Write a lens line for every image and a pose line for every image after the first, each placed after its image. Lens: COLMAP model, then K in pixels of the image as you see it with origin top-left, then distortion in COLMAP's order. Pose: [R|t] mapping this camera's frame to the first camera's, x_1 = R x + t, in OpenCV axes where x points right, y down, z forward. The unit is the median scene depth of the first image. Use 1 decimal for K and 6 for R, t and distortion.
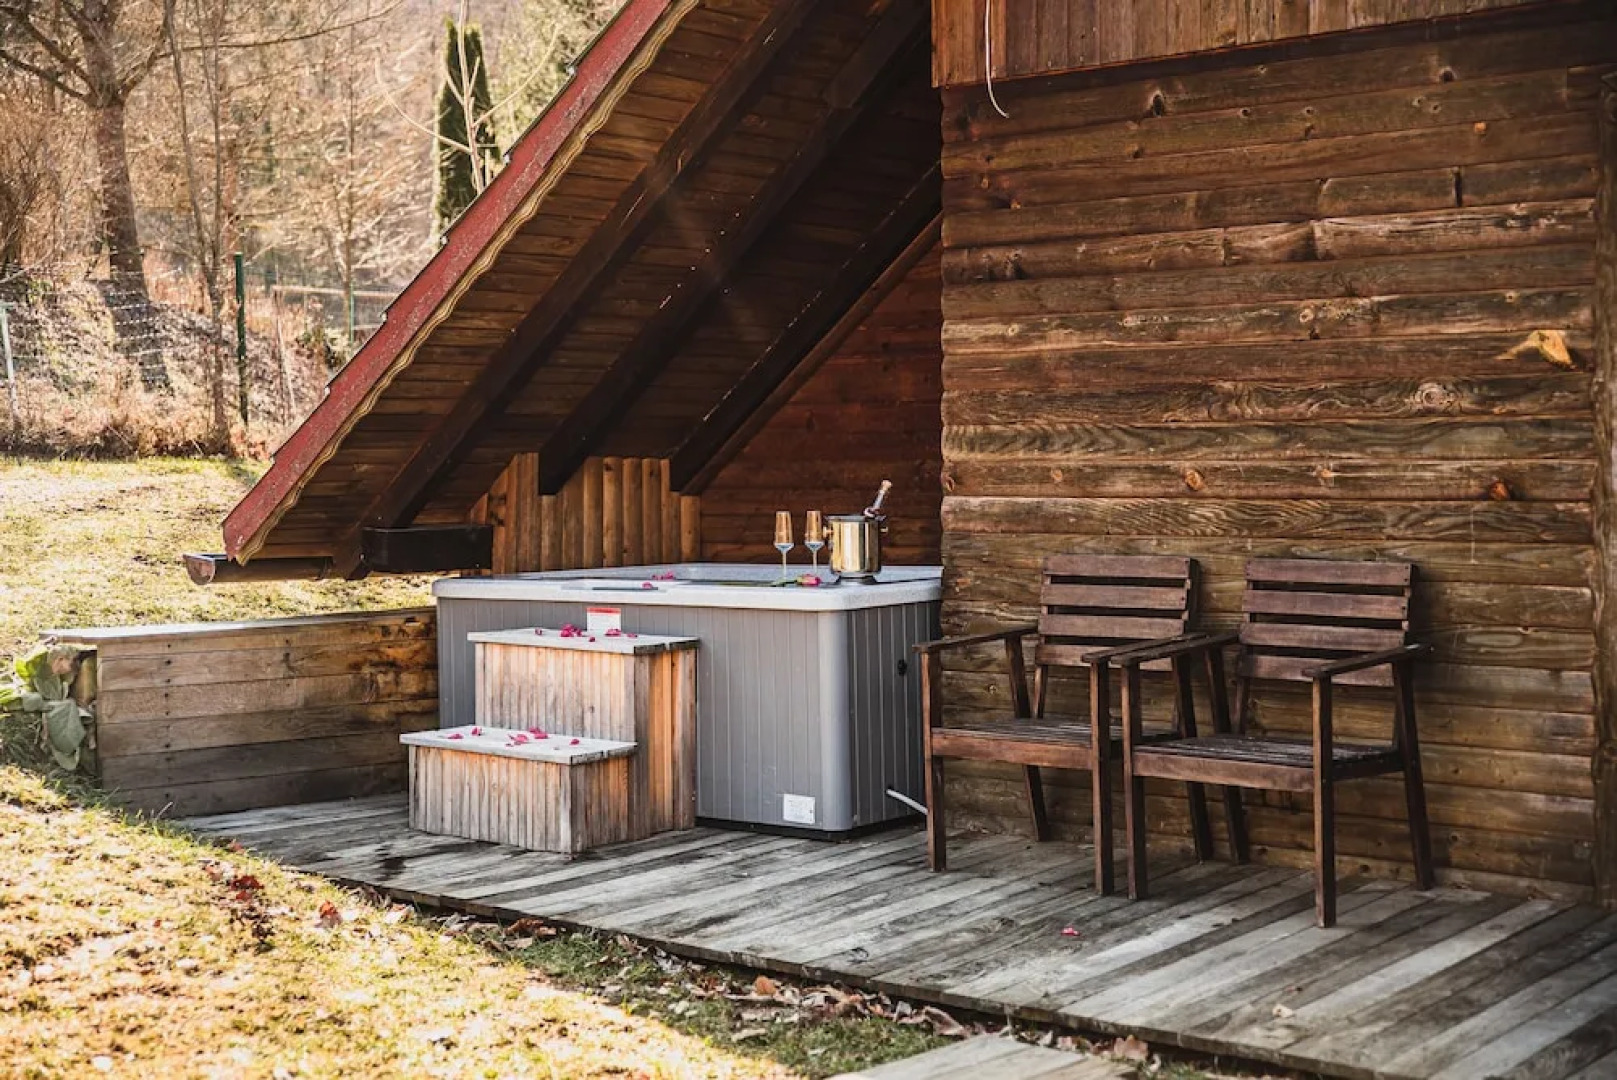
lens RADIAL K [[2465.5, 0, 808.5], [0, 2465.5, 540.0], [0, 0, 1]] dist [0.183910, -0.021048]
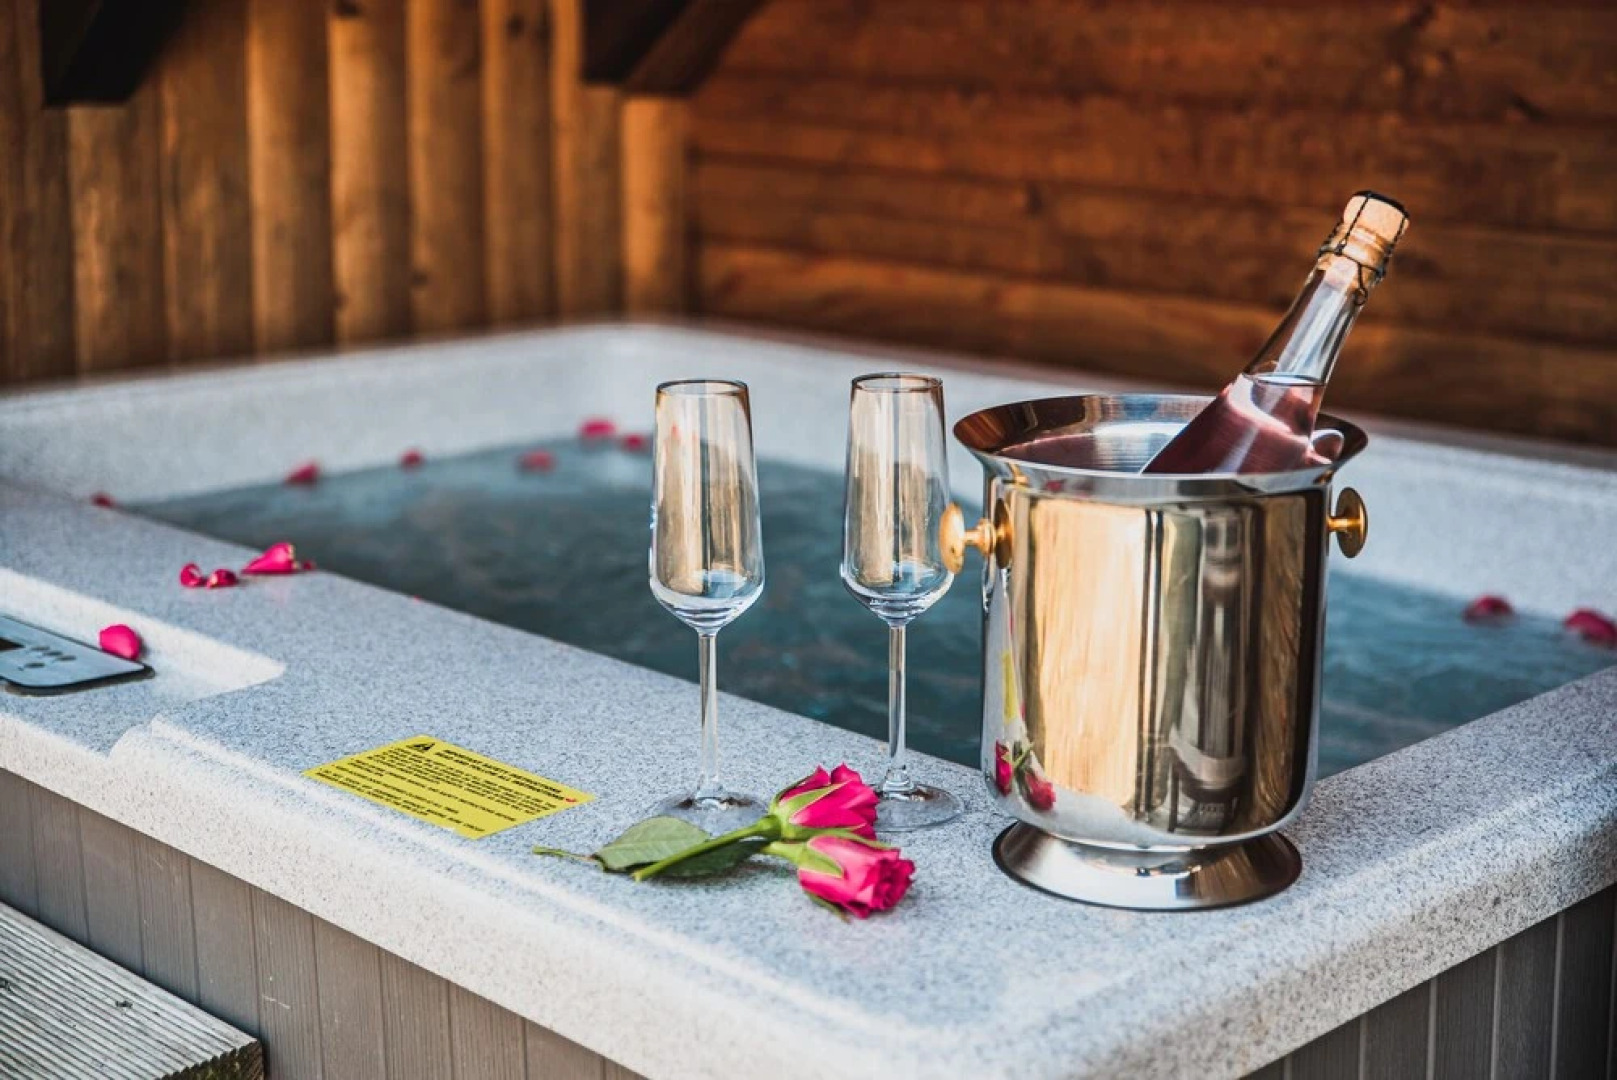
lens RADIAL K [[2465.5, 0, 808.5], [0, 2465.5, 540.0], [0, 0, 1]] dist [0.183910, -0.021048]
pose [[0.993893, 0.037611, -0.103743, 0.013979], [-0.016348, 0.979935, 0.198645, -0.034633], [0.109133, -0.195736, 0.974565, 0.873876]]
